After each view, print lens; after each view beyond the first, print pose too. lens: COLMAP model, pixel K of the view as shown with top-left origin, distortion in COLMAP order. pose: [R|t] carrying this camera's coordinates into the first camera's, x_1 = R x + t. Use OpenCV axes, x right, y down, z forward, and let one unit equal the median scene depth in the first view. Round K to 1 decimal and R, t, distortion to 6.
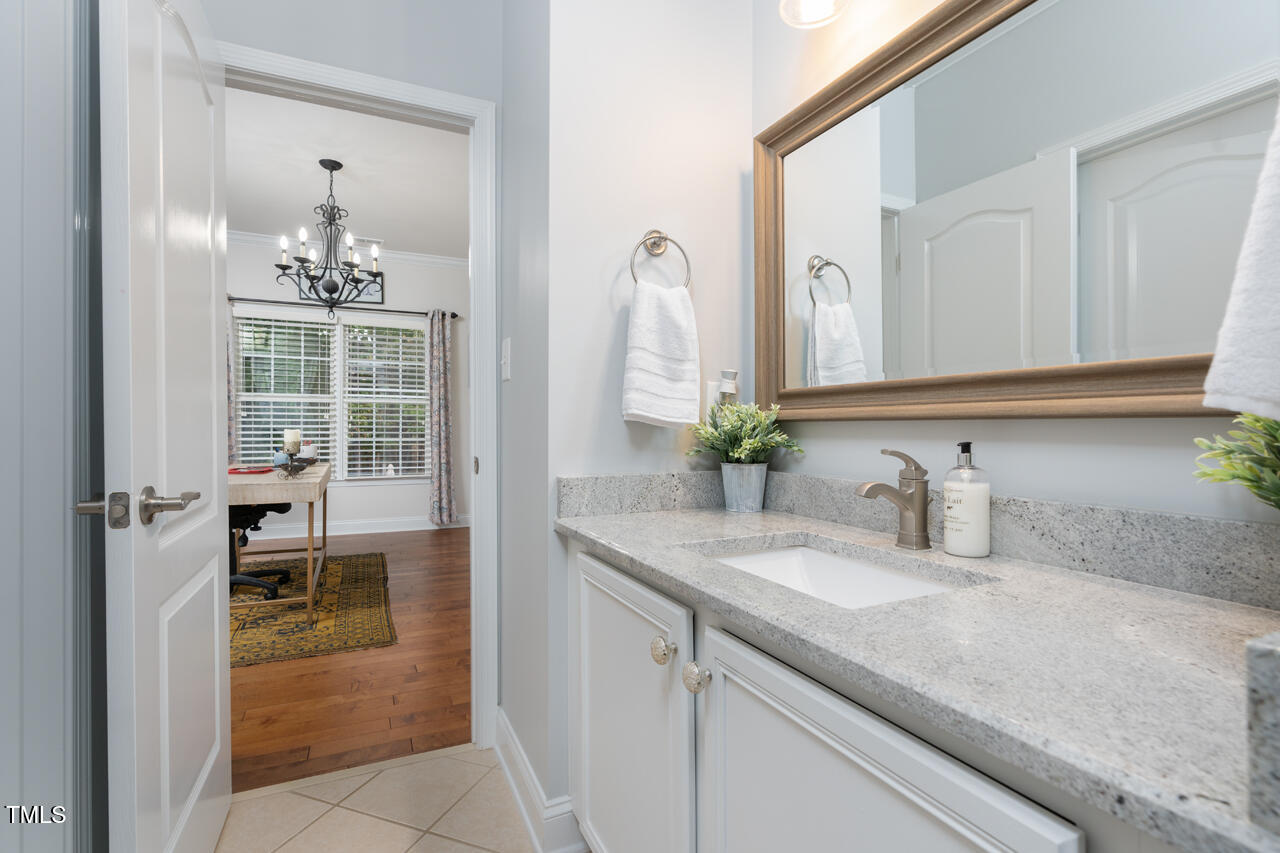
lens RADIAL K [[581.9, 0, 640.0], [0, 581.9, 426.5], [0, 0, 1]] dist [0.000401, 0.000049]
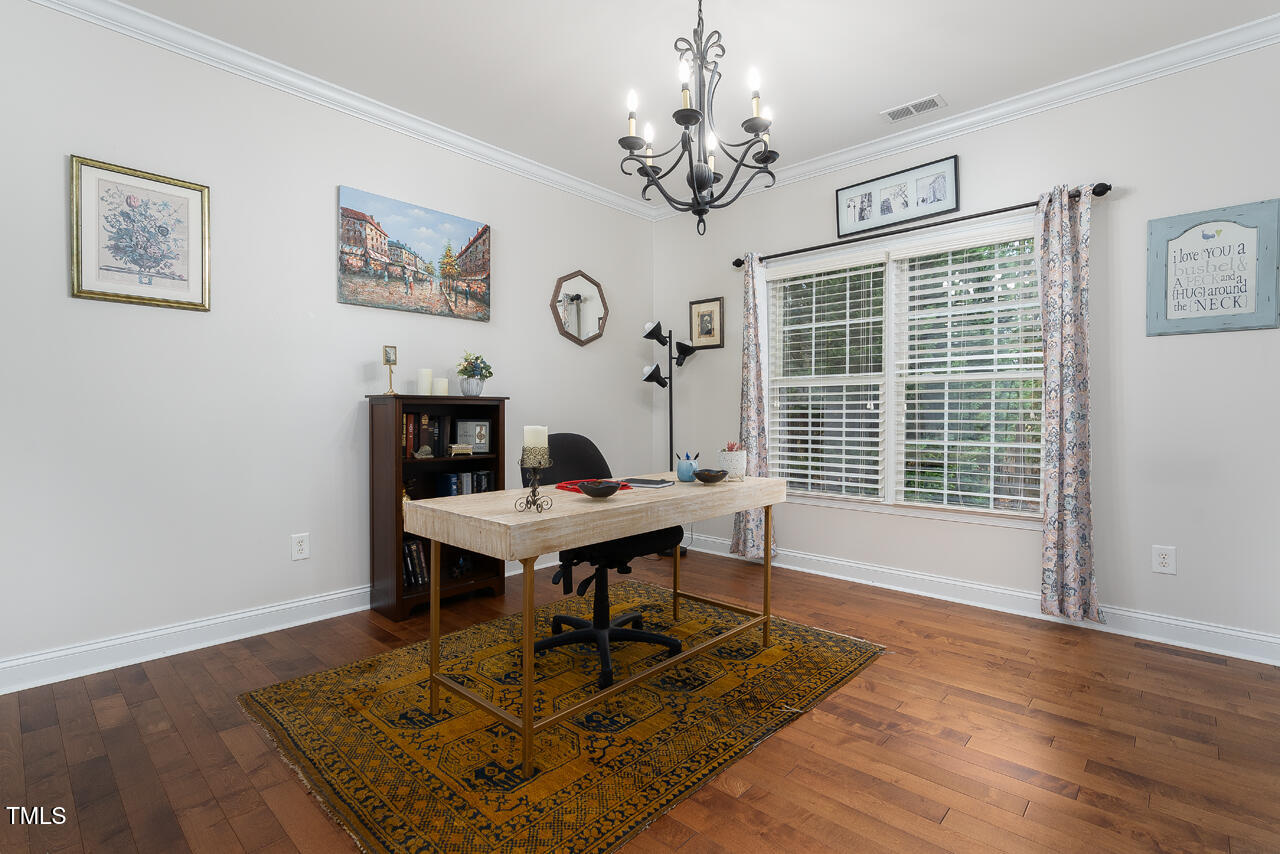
lens RADIAL K [[607.7, 0, 640.3], [0, 607.7, 418.3], [0, 0, 1]] dist [-0.003611, -0.000493]
pose [[0.364226, -0.000682, -0.931310, 0.006453], [-0.002972, 0.999994, -0.001895, -0.000605], [0.931306, 0.003457, 0.364221, 0.480000]]
